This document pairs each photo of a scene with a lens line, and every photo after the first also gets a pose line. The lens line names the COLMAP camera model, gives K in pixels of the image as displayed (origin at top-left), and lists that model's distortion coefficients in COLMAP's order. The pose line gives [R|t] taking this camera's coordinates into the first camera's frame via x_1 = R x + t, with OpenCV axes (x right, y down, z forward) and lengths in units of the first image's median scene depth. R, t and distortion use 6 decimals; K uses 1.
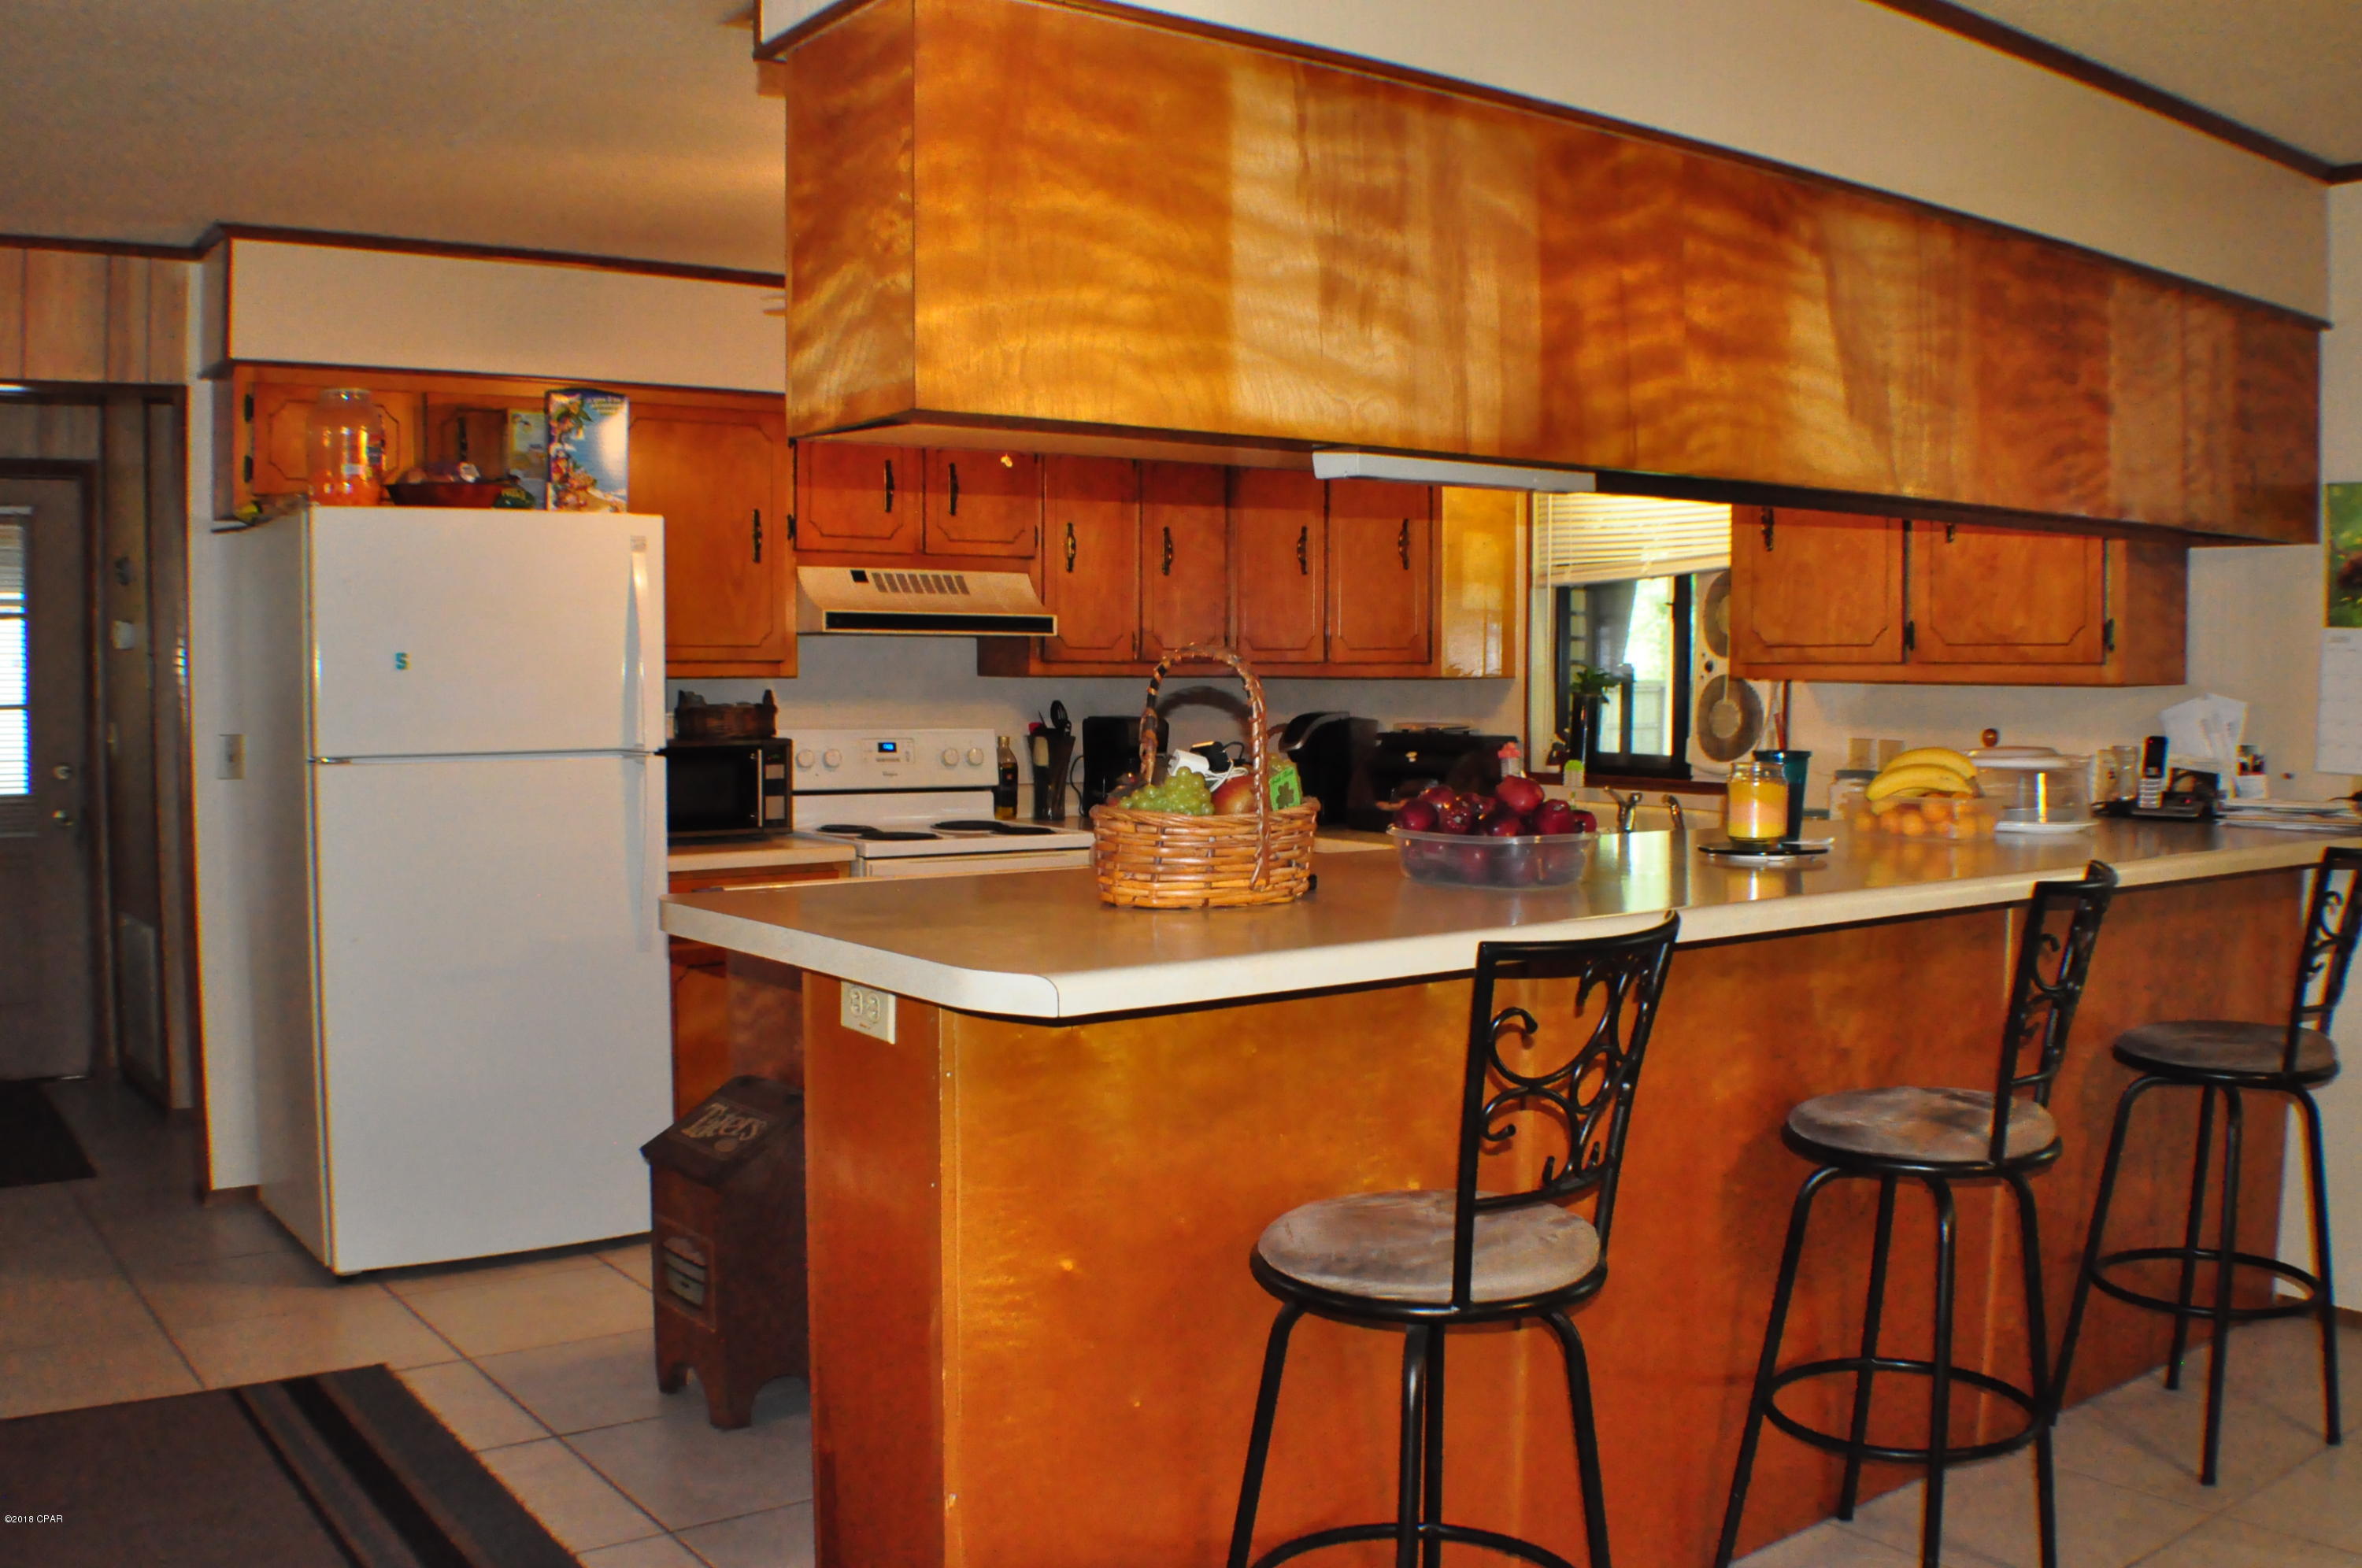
lens RADIAL K [[2117.7, 0, 1186.7], [0, 2117.7, 791.5], [0, 0, 1]] dist [-0.193668, 0.048876]
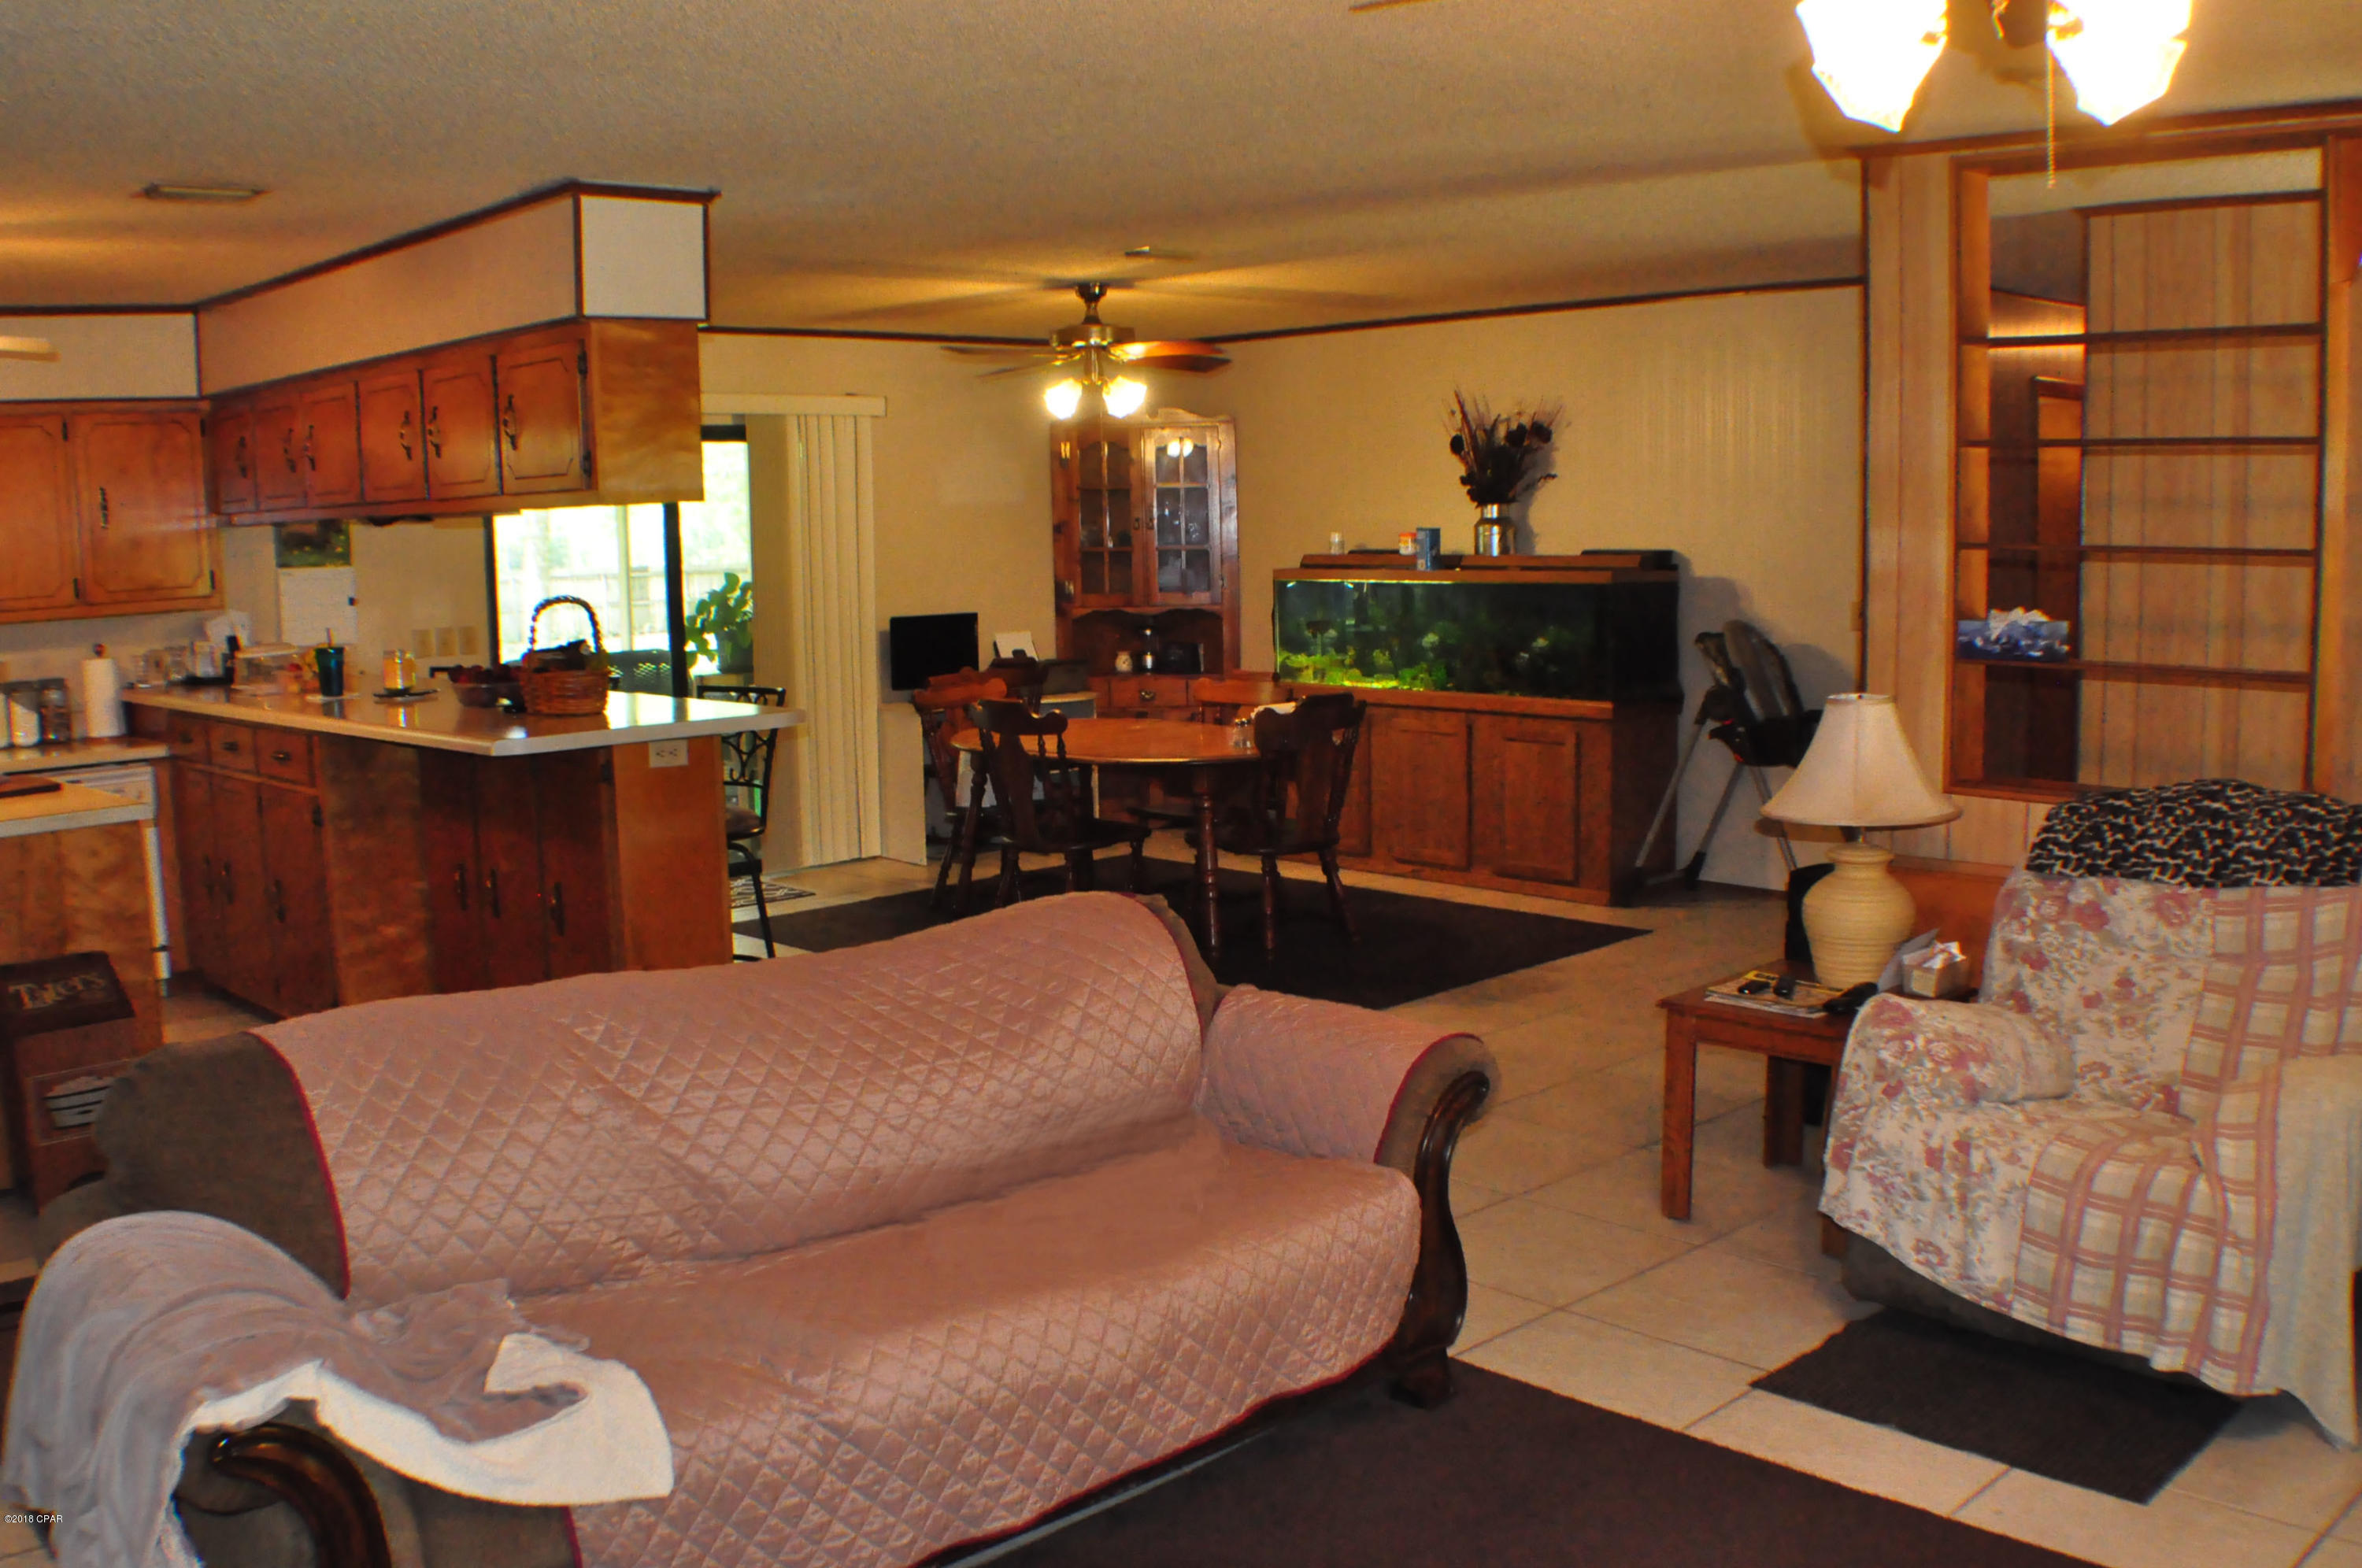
lens RADIAL K [[2117.7, 0, 1186.8], [0, 2117.7, 792.7], [0, 0, 1]] dist [-0.193668, 0.048876]
pose [[-0.121754, -0.131858, 0.983763, -1.358052], [0.083832, 0.986229, 0.142564, -0.073547], [-0.989014, 0.099828, -0.109023, 0.383413]]
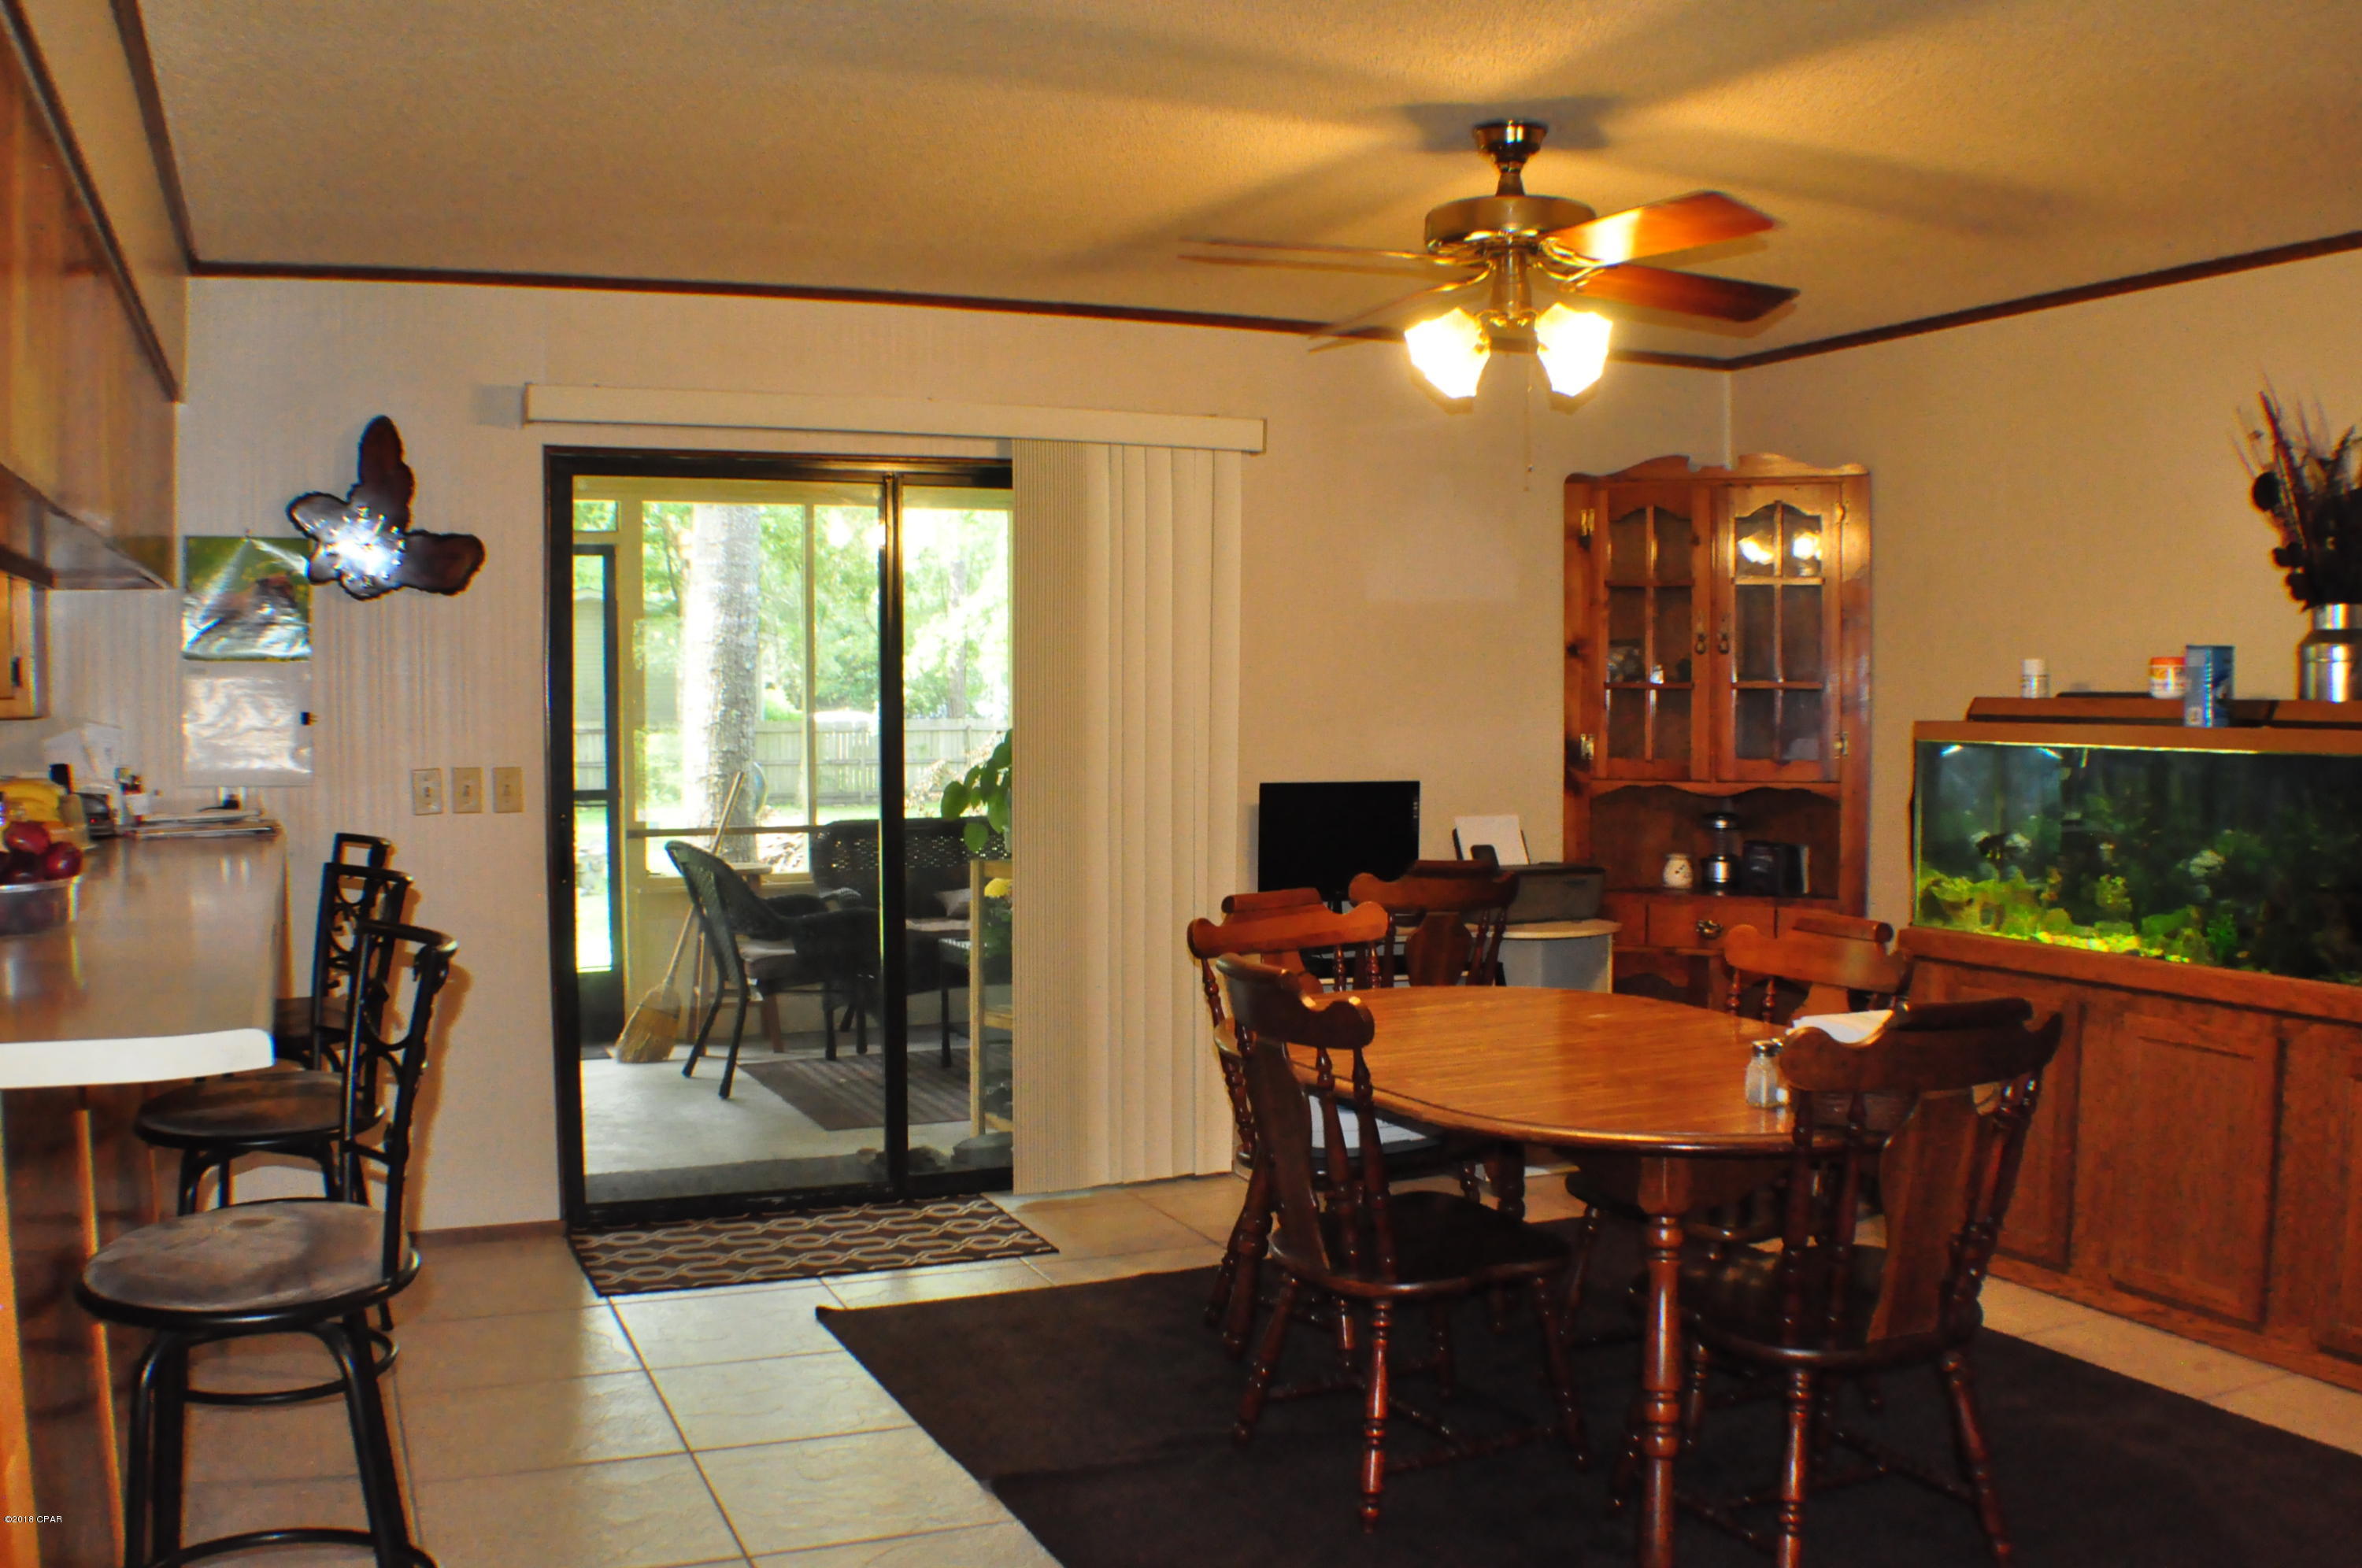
lens RADIAL K [[2117.7, 0, 1192.3], [0, 2117.7, 796.7], [0, 0, 1]] dist [-0.193668, 0.048876]
pose [[0.218636, -0.052587, 0.974388, -0.425615], [0.064668, 0.997133, 0.039305, -0.012187], [-0.973661, 0.054418, 0.221410, 0.175487]]
